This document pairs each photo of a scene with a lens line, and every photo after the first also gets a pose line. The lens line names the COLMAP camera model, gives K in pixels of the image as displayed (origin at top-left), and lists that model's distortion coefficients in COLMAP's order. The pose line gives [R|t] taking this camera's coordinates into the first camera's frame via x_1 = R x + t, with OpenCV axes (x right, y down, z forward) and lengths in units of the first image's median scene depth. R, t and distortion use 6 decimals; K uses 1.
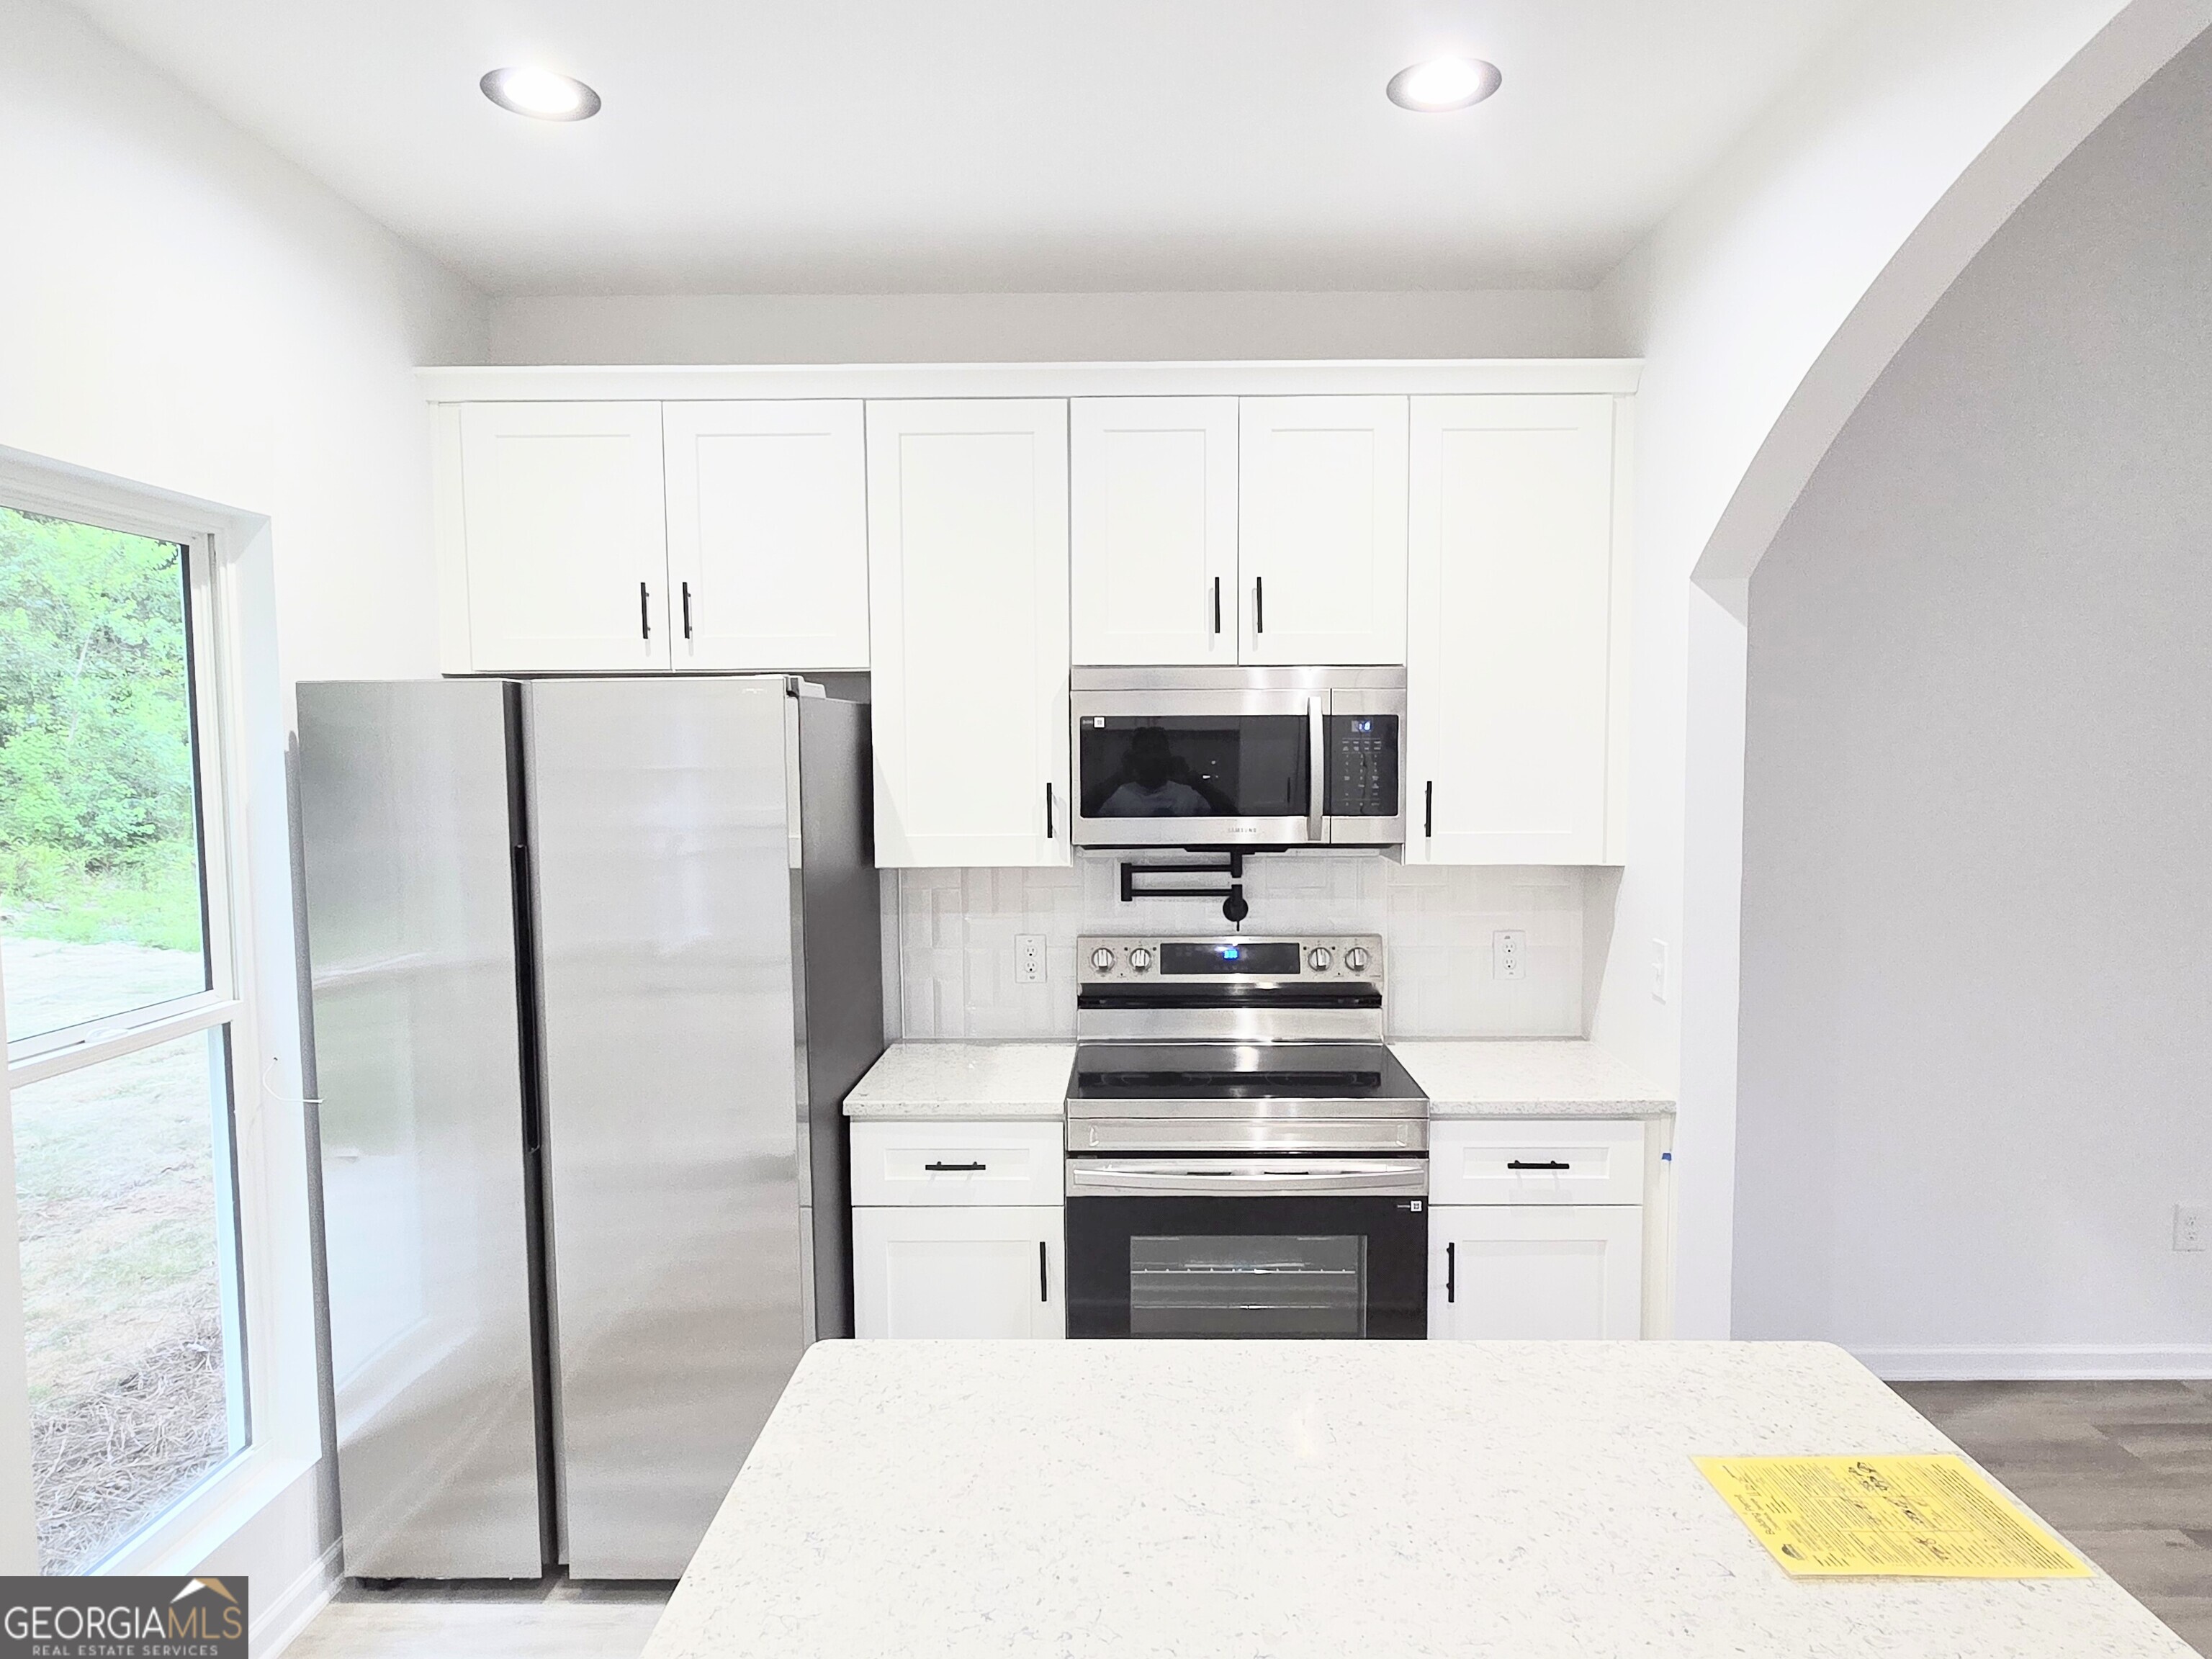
lens RADIAL K [[1369.5, 0, 1127.9], [0, 1369.5, 853.5], [0, 0, 1]] dist [0.002431, -0.005461]
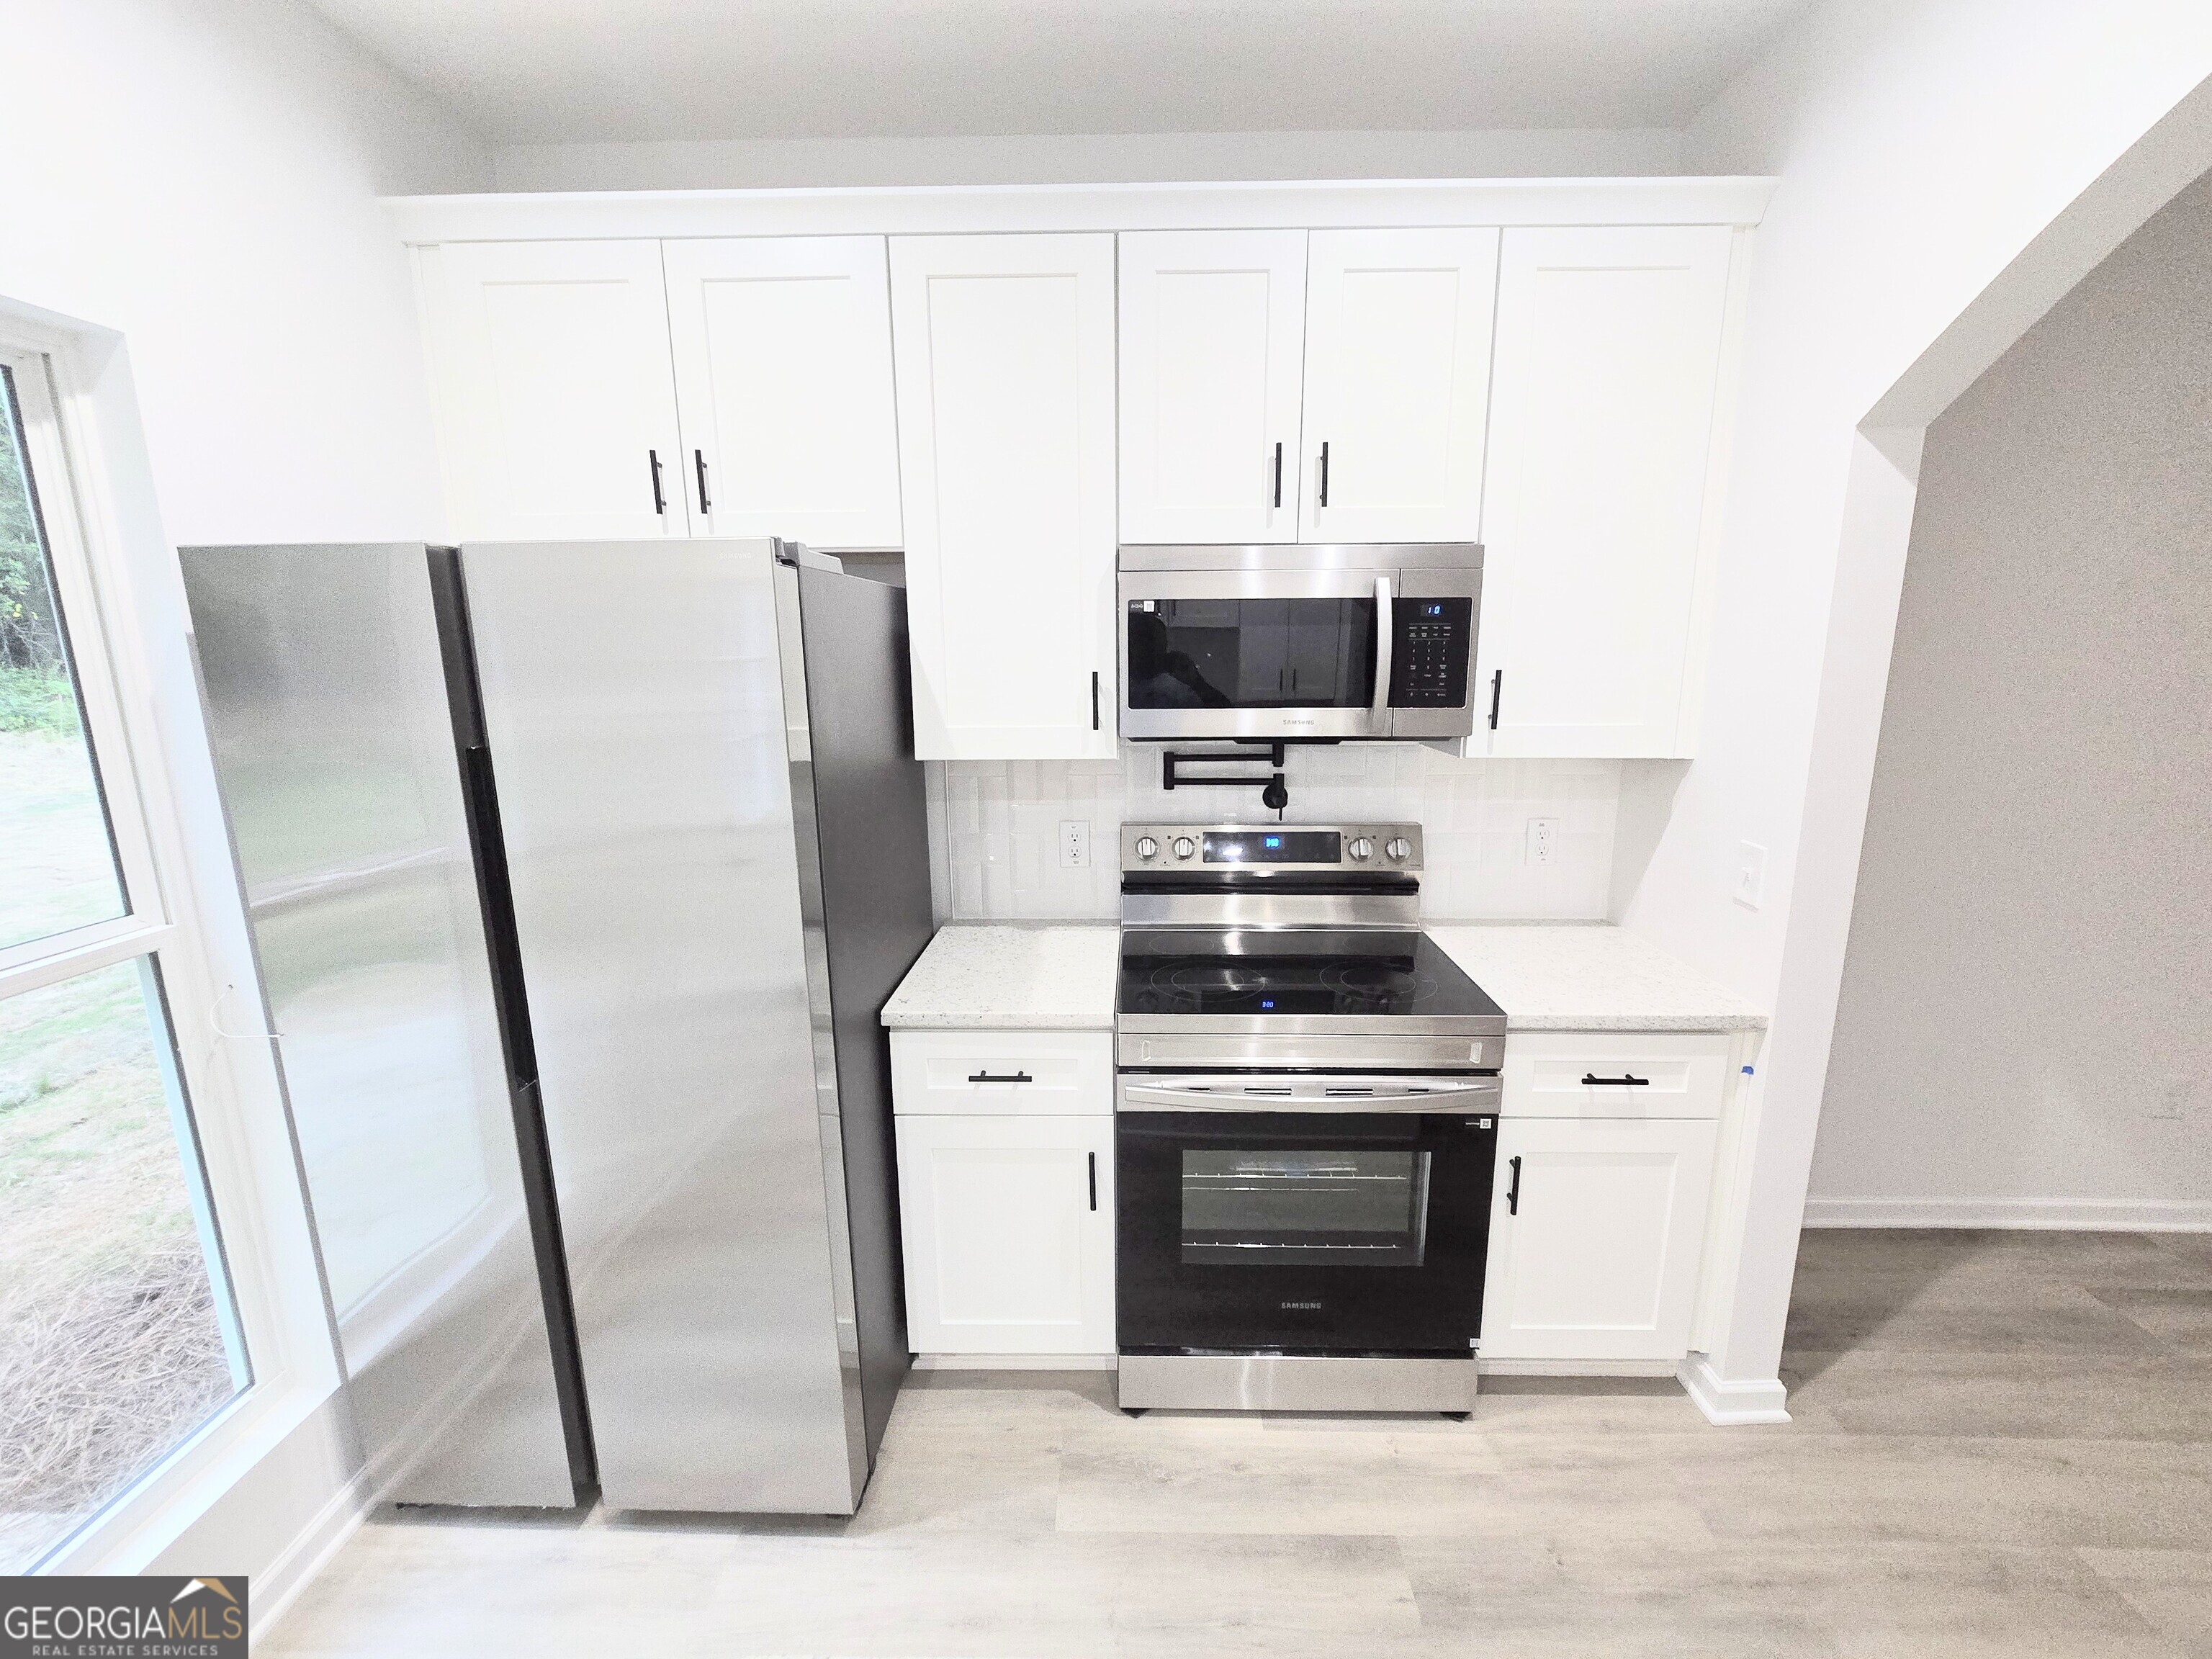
lens RADIAL K [[892.0, 0, 1120.0], [0, 892.0, 821.8], [0, 0, 1]] dist [-0.001756, -0.000023]
pose [[0.999943, 0.001593, -0.010590, -0.035677], [-0.000373, 0.993453, 0.114240, -0.020266], [0.010703, -0.114230, 0.993397, 0.401283]]
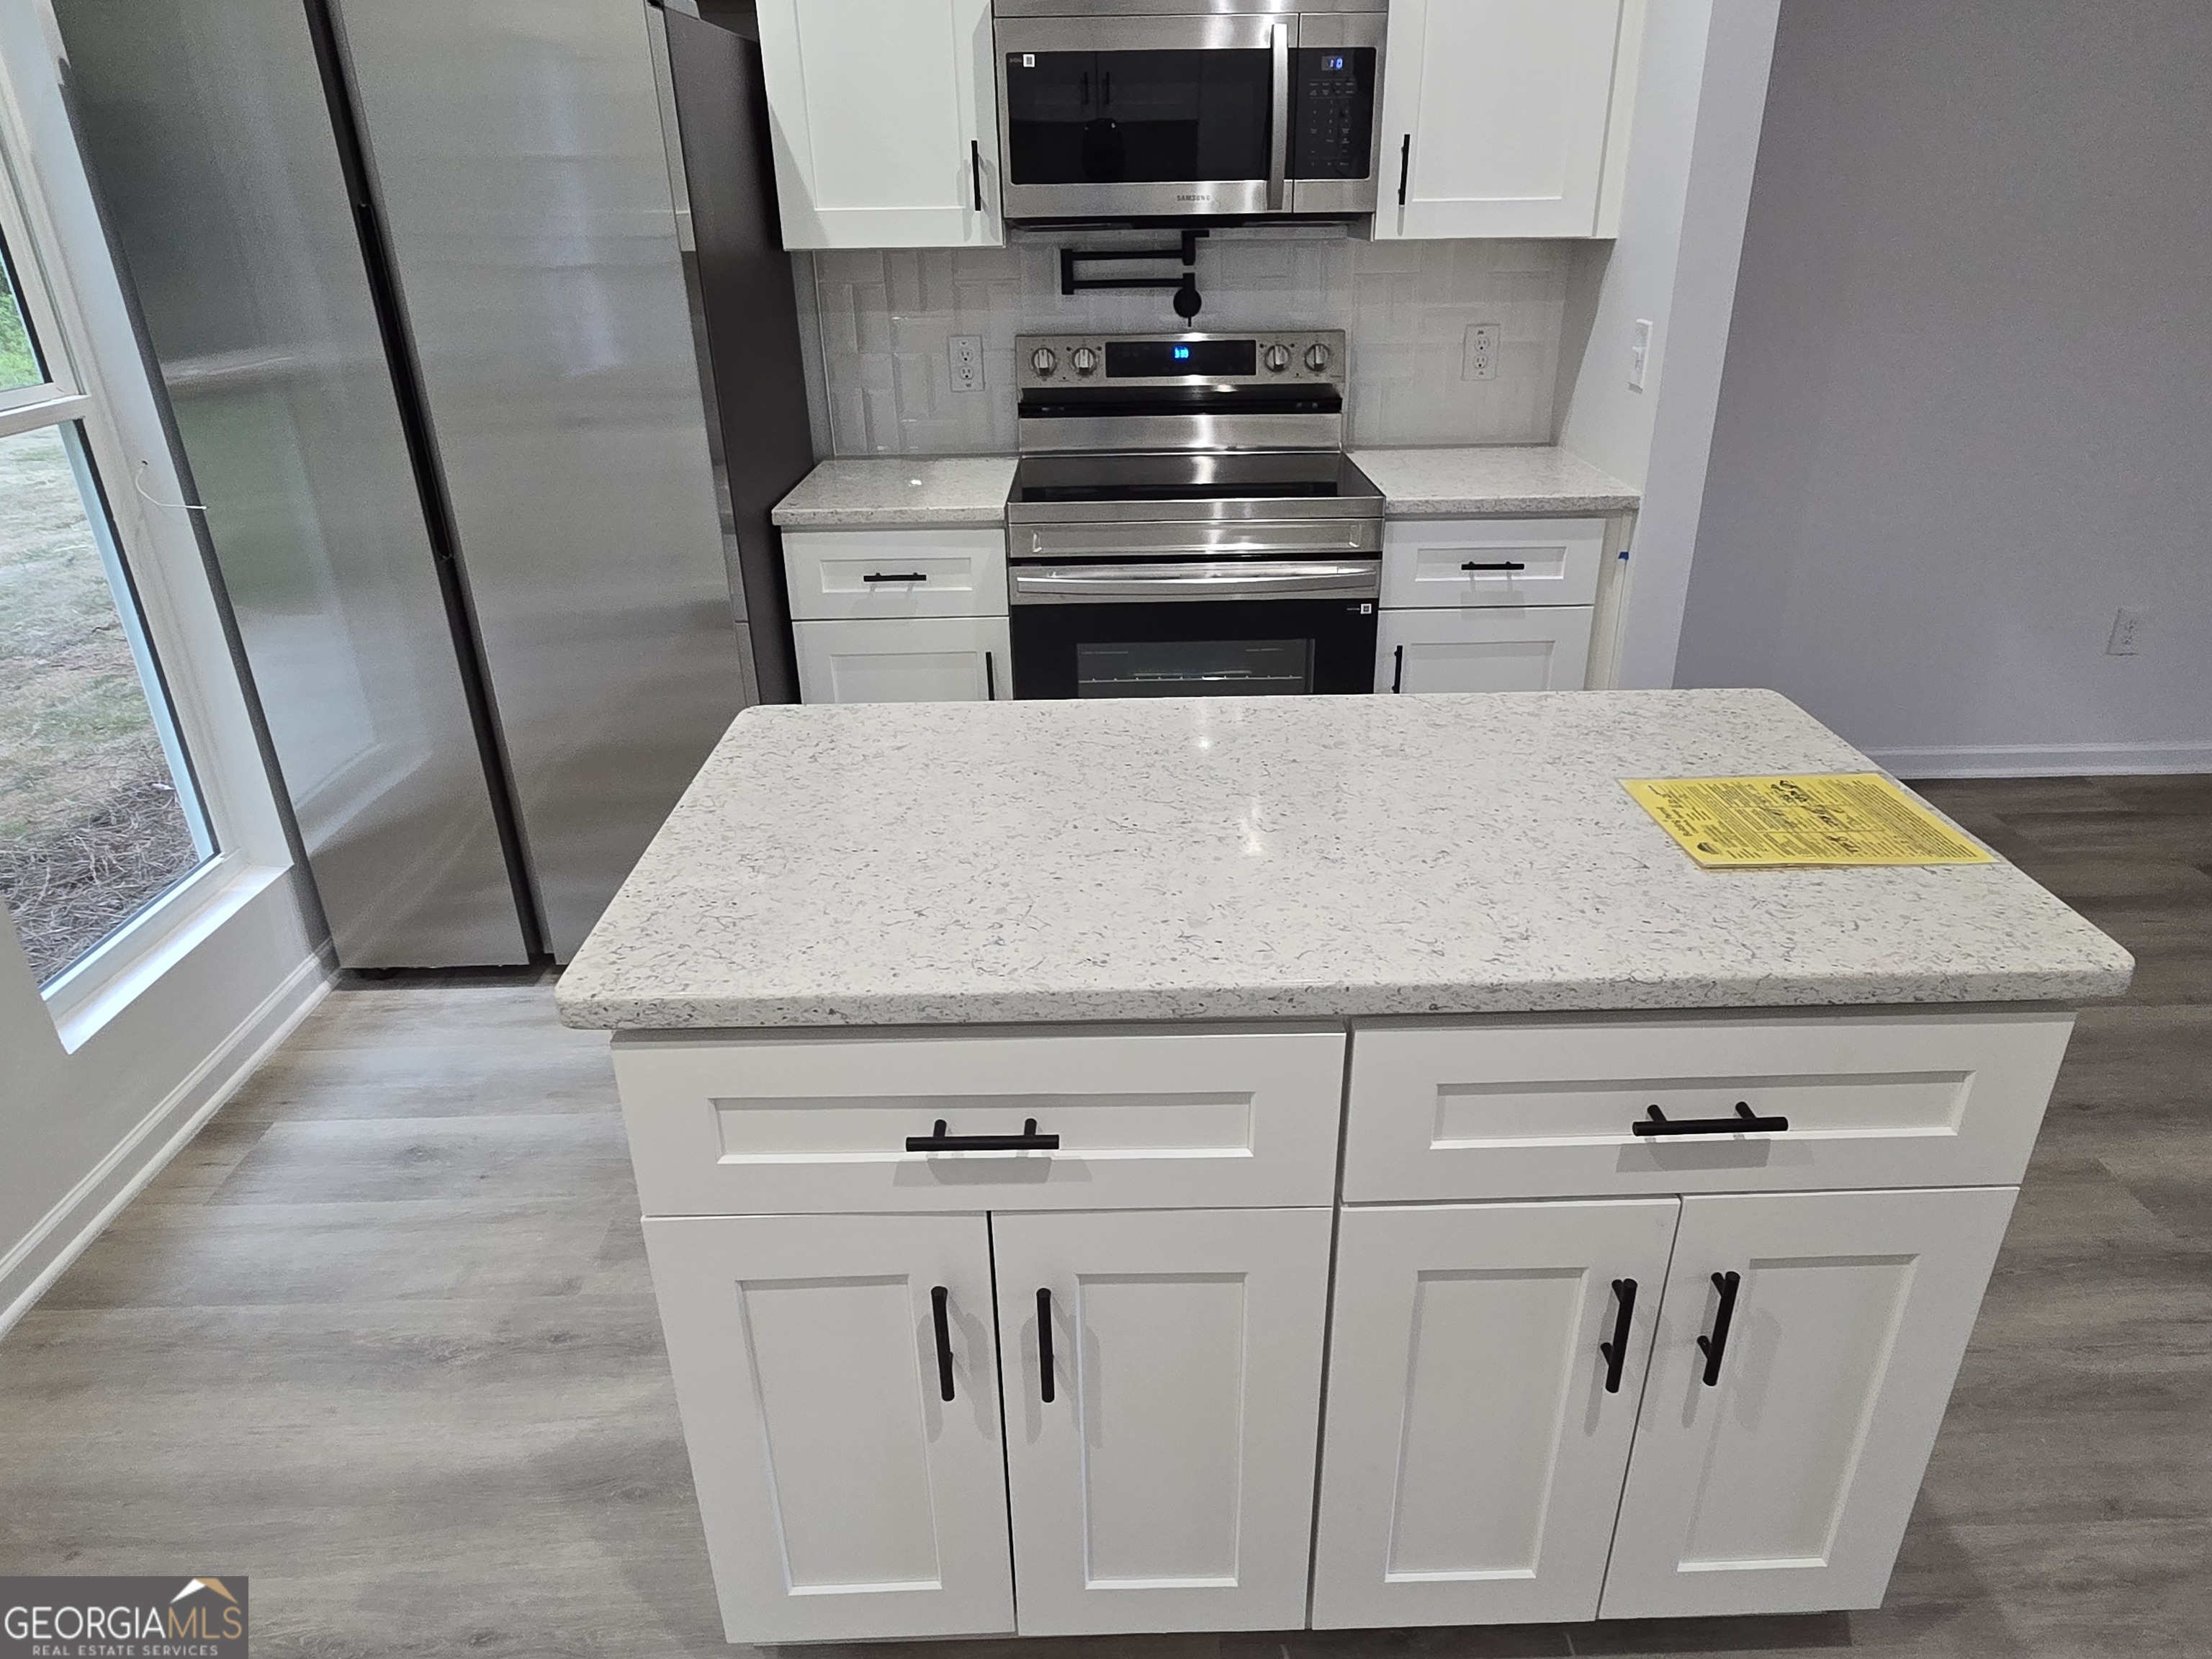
lens RADIAL K [[1369.5, 0, 1127.8], [0, 1369.5, 838.9], [0, 0, 1]] dist [0.002431, -0.005461]
pose [[0.999525, -0.019429, 0.023917, 0.011978], [0.009694, 0.935030, 0.354435, 0.060093], [-0.029250, -0.354035, 0.934775, 0.025025]]
